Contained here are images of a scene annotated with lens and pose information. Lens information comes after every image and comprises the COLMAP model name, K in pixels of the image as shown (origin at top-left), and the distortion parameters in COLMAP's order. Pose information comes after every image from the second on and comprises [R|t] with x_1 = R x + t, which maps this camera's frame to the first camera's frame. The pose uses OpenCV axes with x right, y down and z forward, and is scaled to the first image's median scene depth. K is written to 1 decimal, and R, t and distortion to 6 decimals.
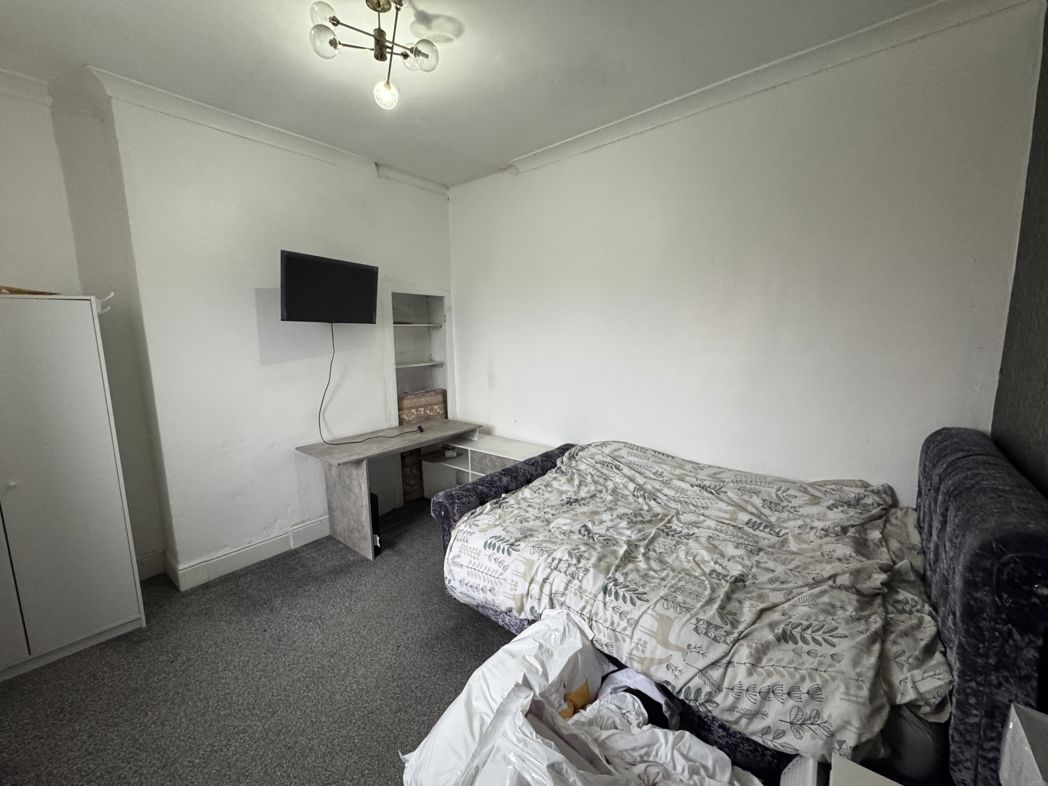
lens RADIAL K [[419.7, 0, 520.8], [0, 419.7, 394.3], [0, 0, 1]] dist [-0.003459, 0.000610]
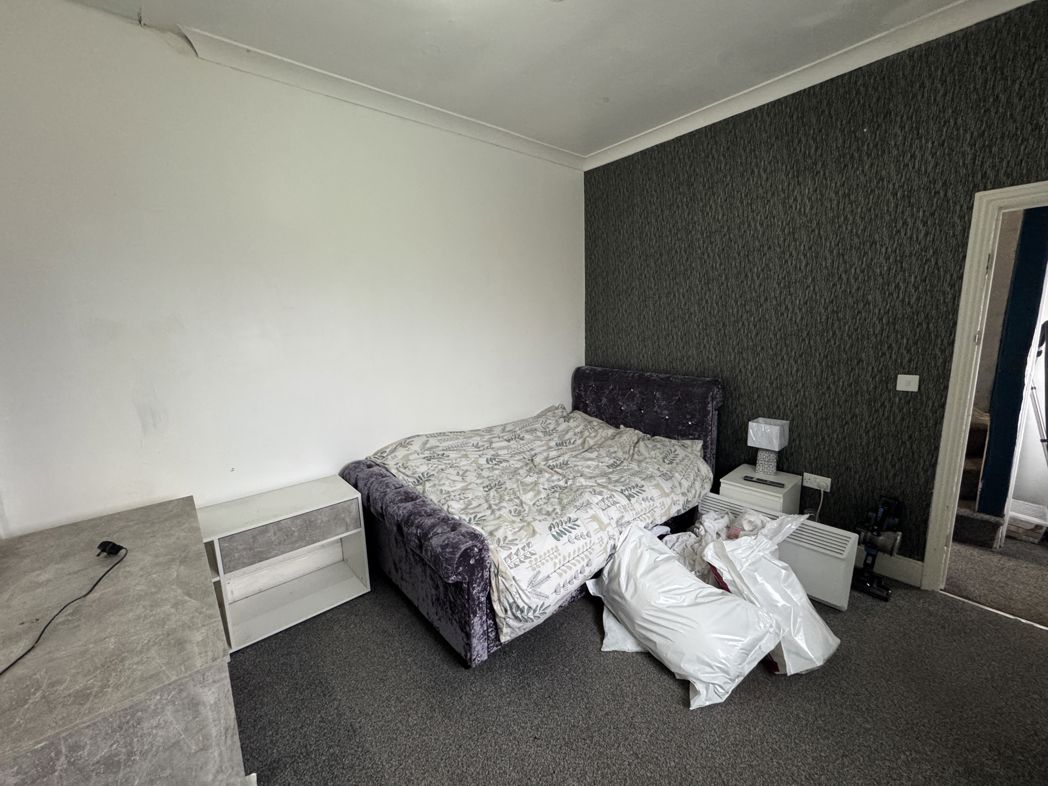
lens RADIAL K [[419.7, 0, 521.3], [0, 419.7, 391.8], [0, 0, 1]] dist [-0.003459, 0.000610]
pose [[0.162384, -0.150424, 0.975194, -1.027632], [0.162603, 0.978880, 0.123916, -0.104804], [-0.973238, 0.138447, 0.183414, 0.891624]]
